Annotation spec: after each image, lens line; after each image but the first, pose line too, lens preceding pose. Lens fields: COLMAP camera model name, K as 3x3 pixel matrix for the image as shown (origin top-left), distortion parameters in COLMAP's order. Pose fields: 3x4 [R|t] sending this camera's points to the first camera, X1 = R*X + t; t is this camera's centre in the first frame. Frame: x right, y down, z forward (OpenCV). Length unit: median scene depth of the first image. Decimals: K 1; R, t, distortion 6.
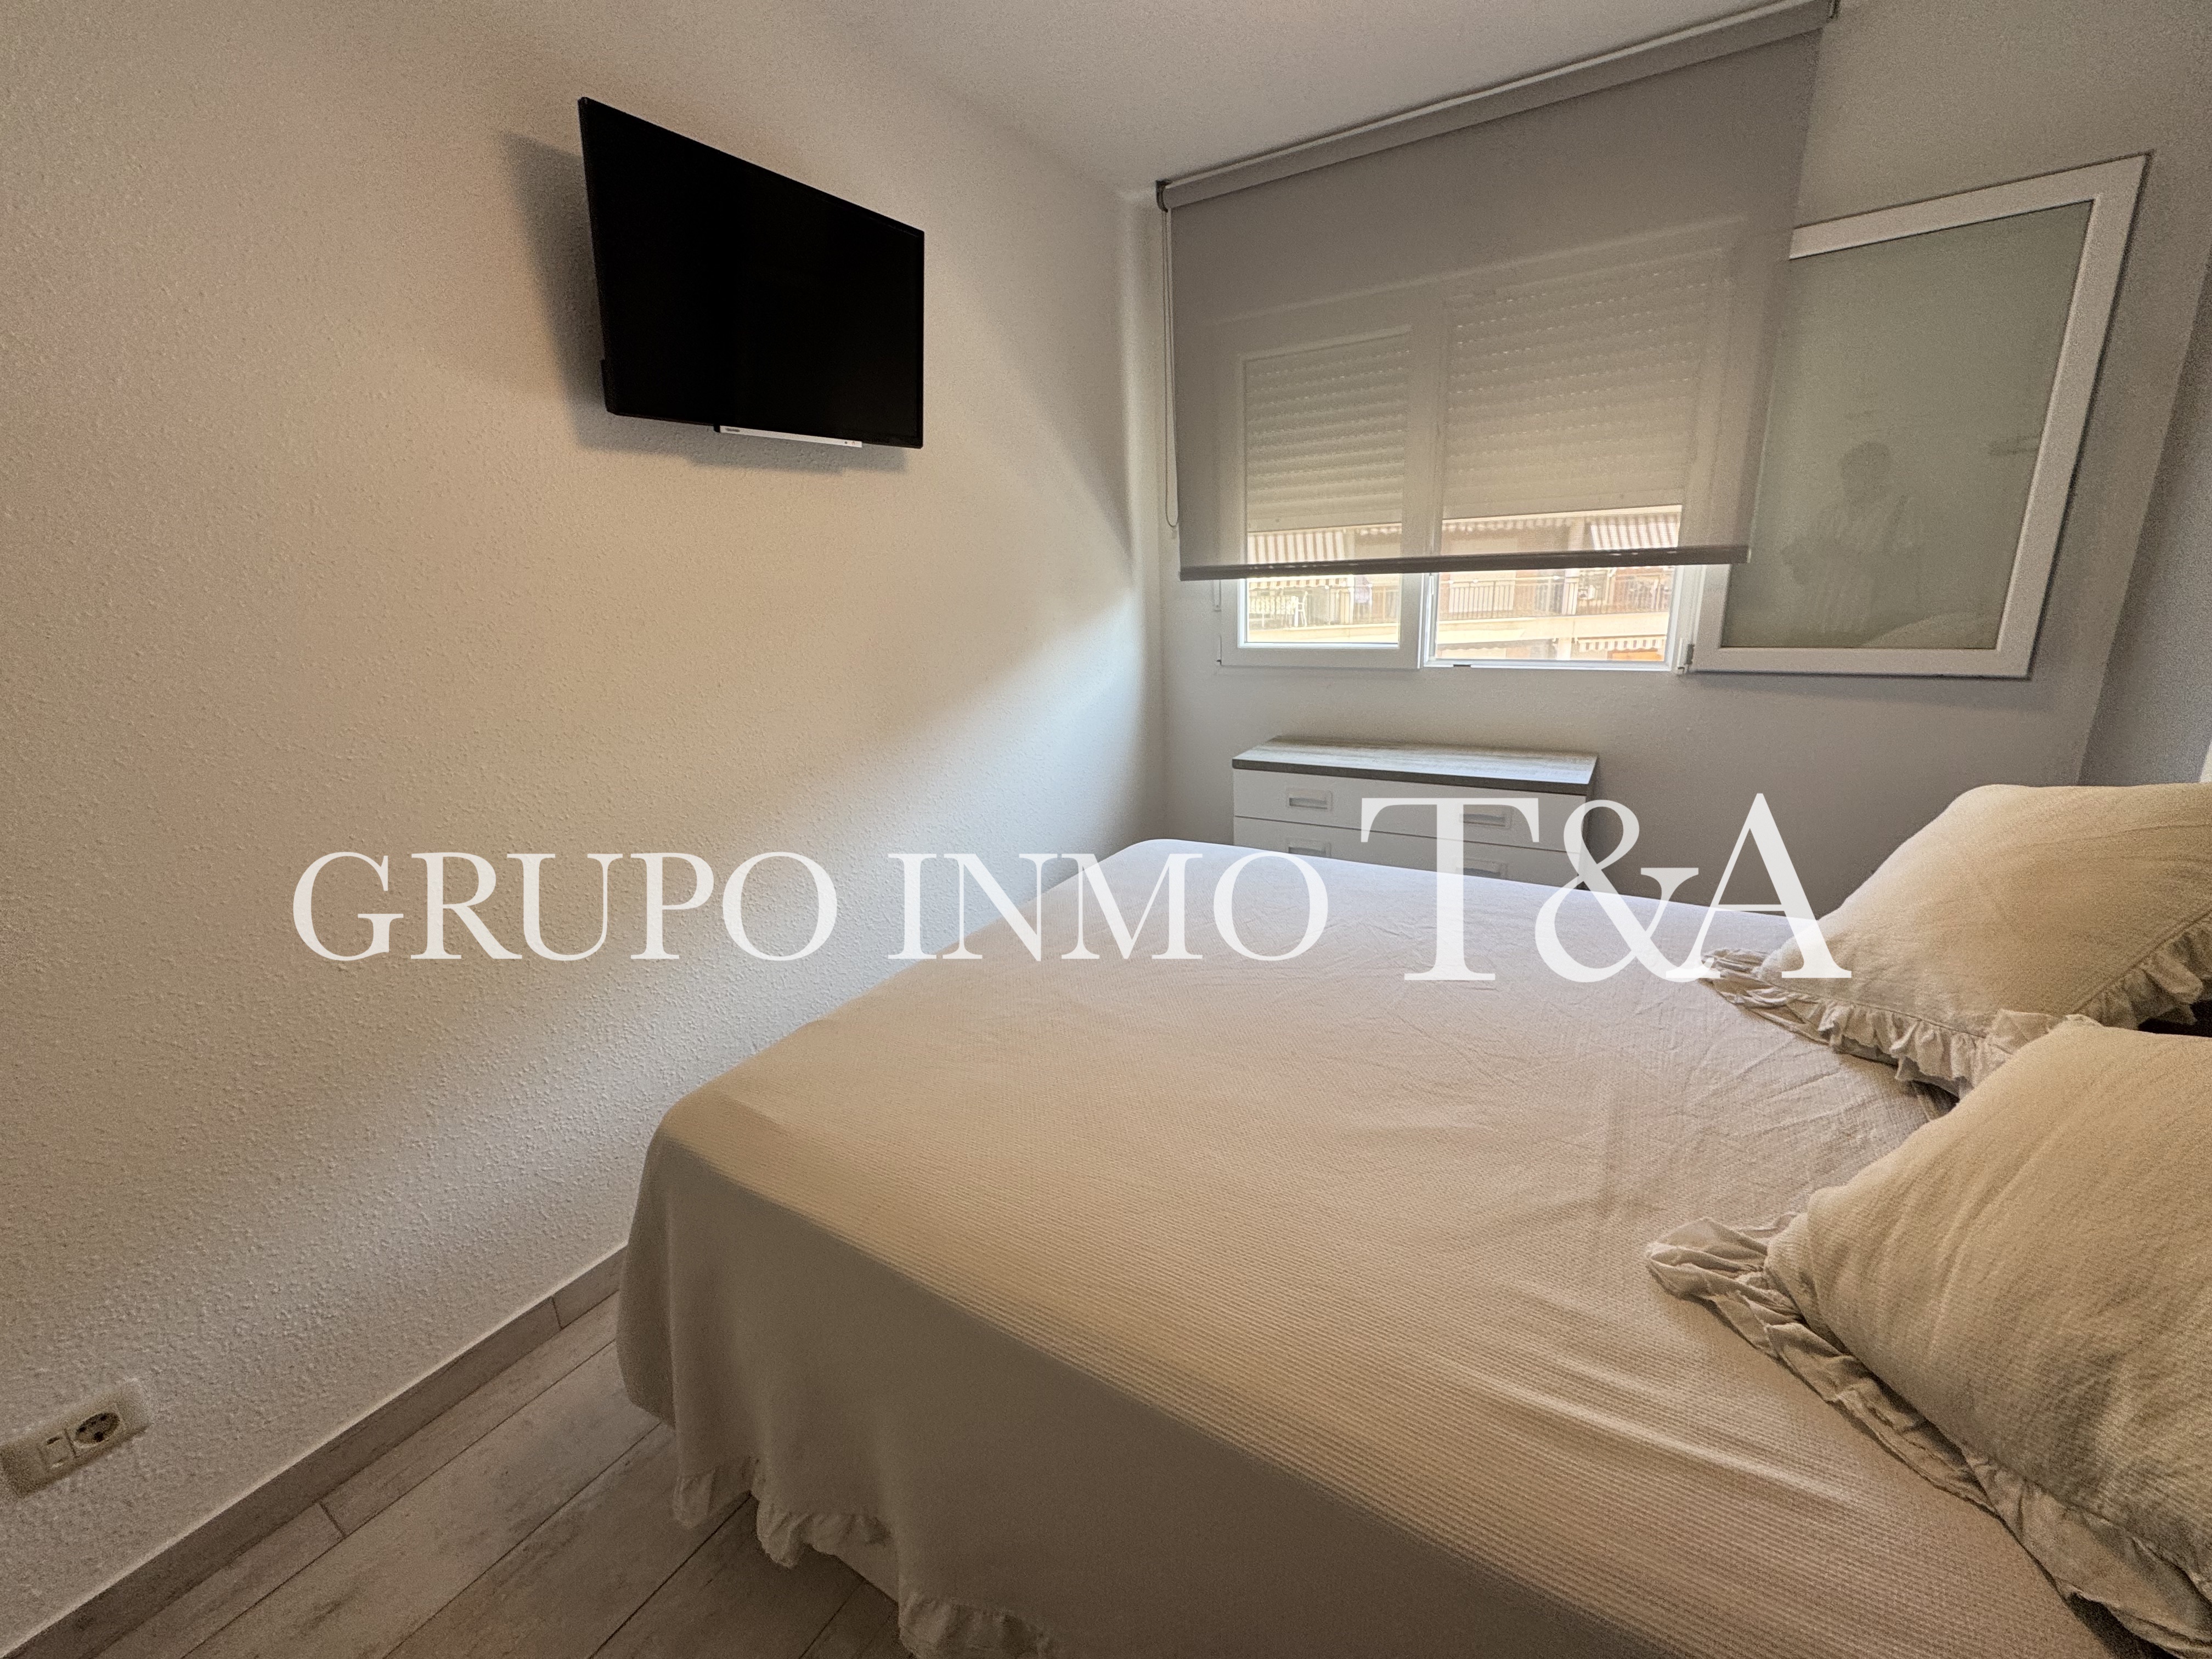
lens RADIAL K [[883.2, 0, 1099.1], [0, 883.2, 822.6], [0, 0, 1]] dist [-0.002962, 0.000308]
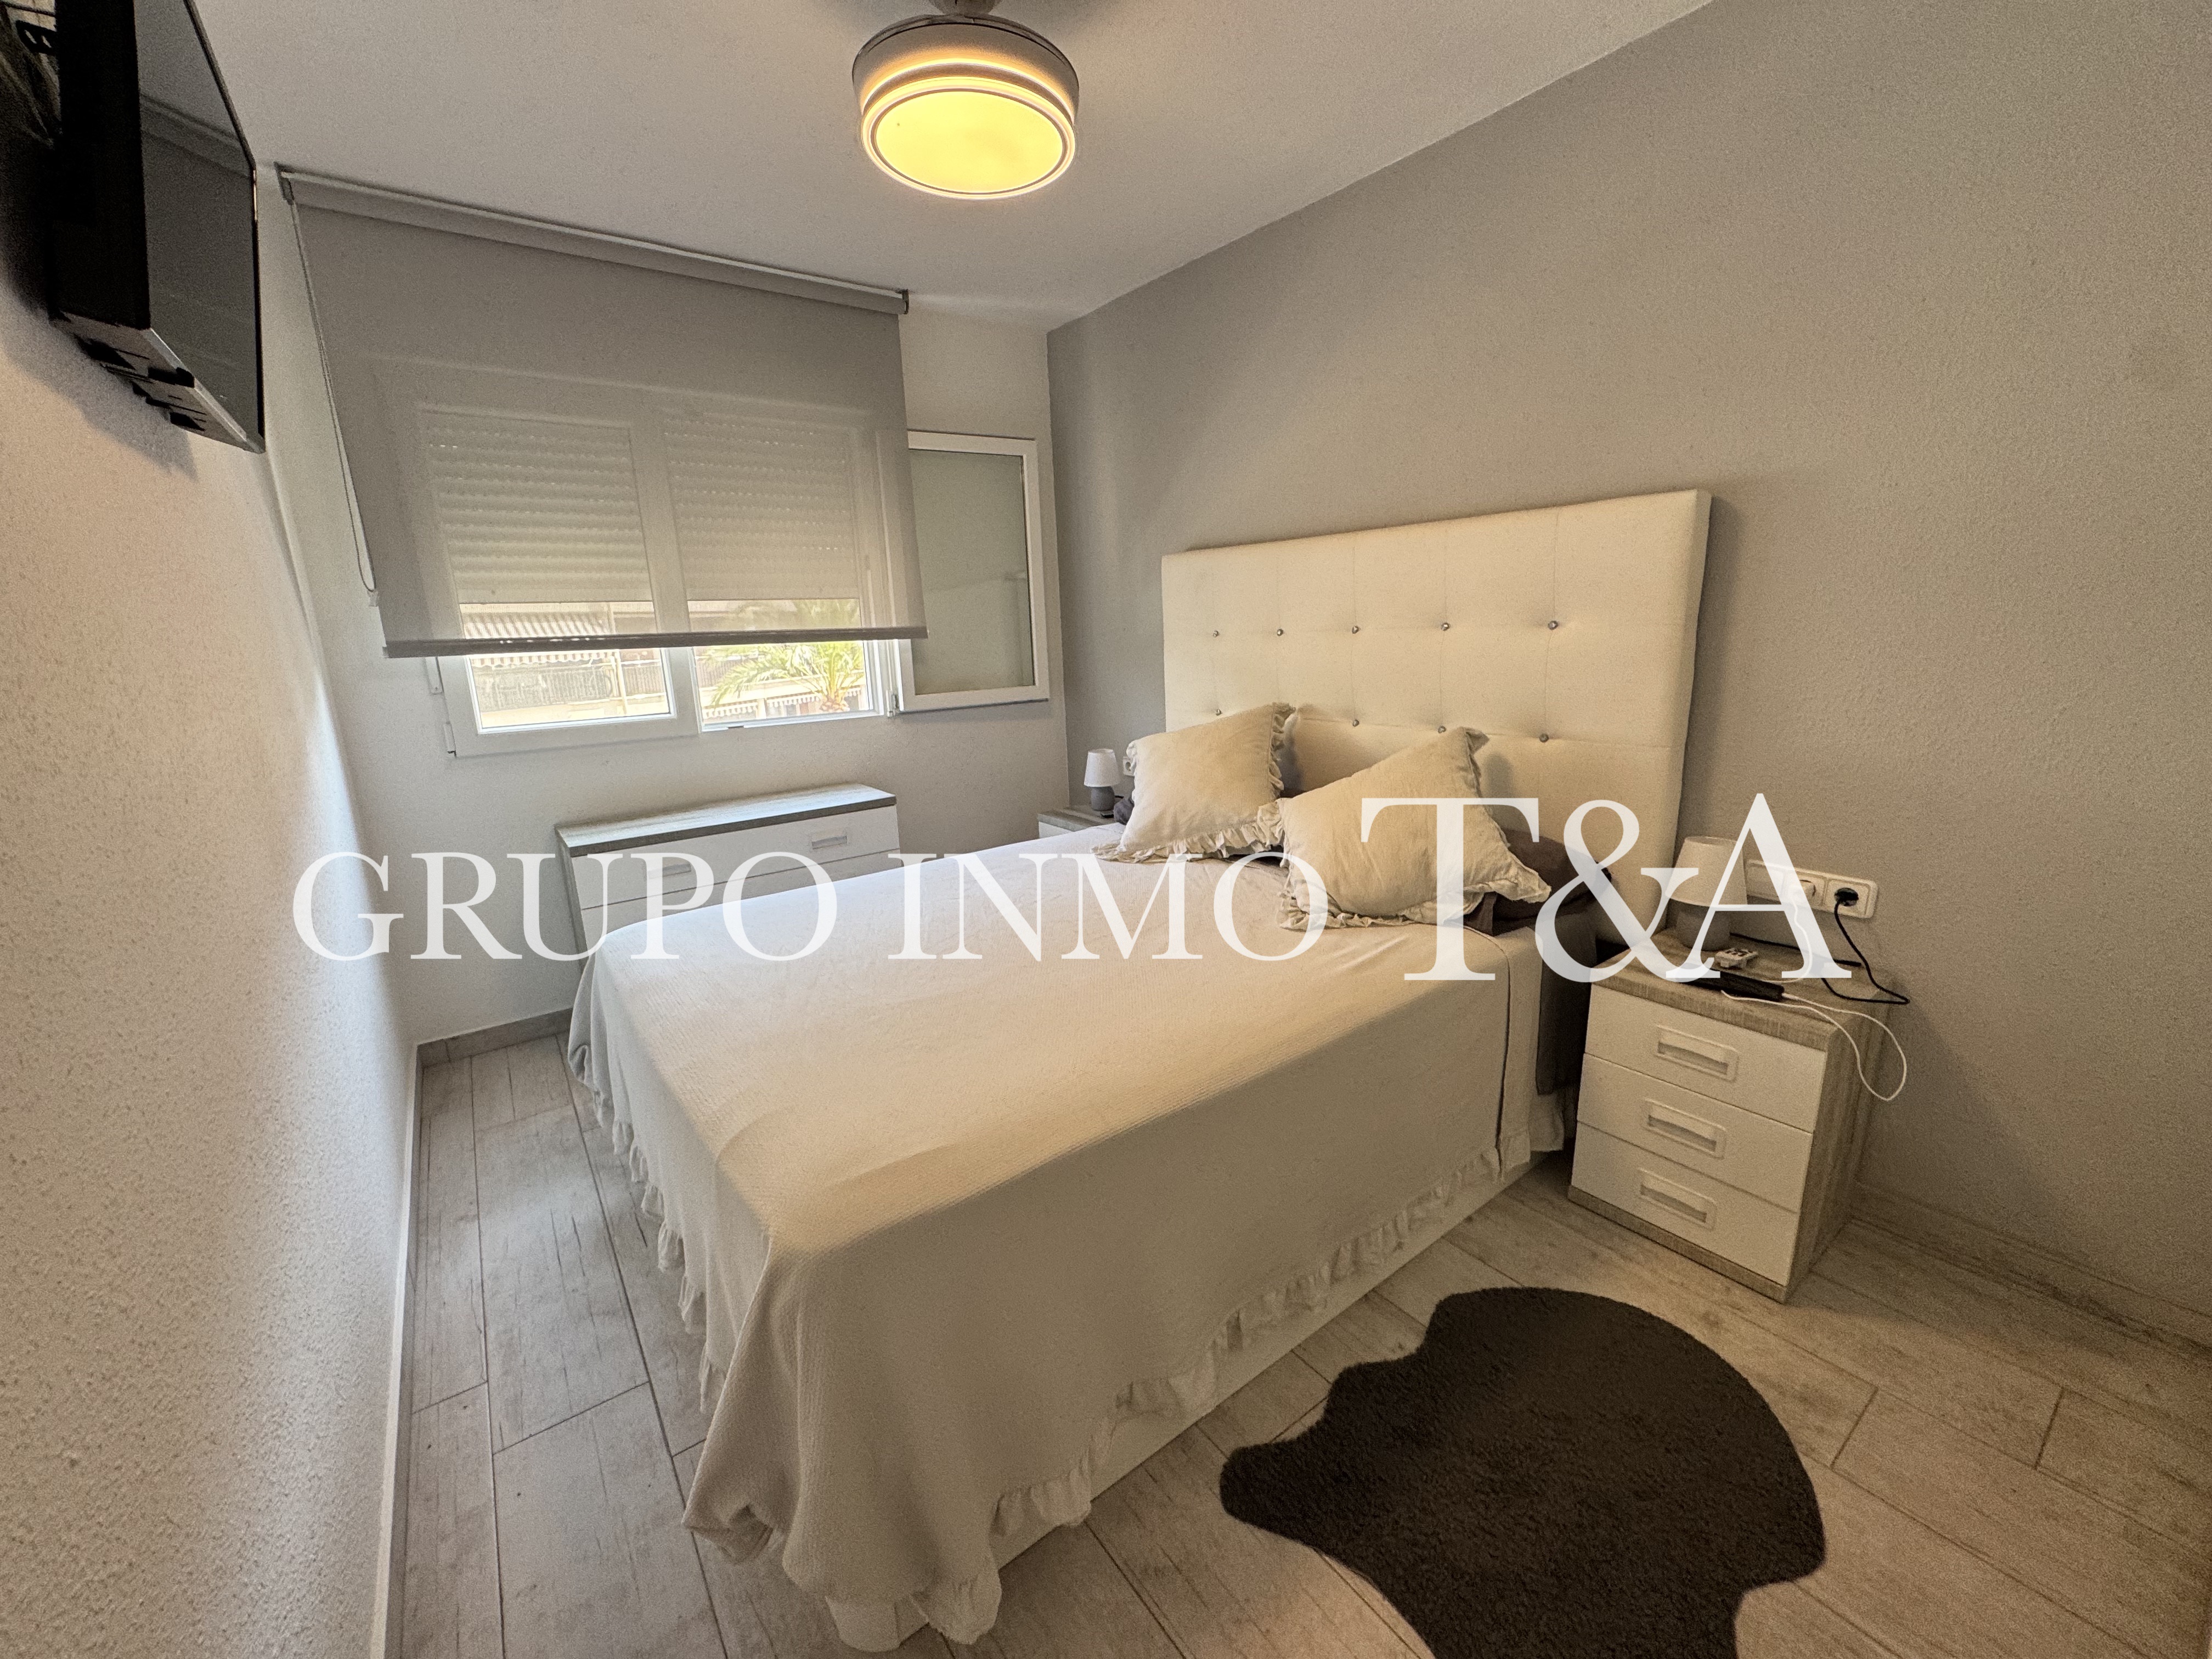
lens RADIAL K [[883.2, 0, 1100.6], [0, 883.2, 829.9], [0, 0, 1]] dist [-0.002962, 0.000308]
pose [[0.369731, -0.181324, 0.911274, -0.480978], [0.271112, 0.959146, 0.080851, -0.014452], [-0.888705, 0.217165, 0.403785, 0.150072]]
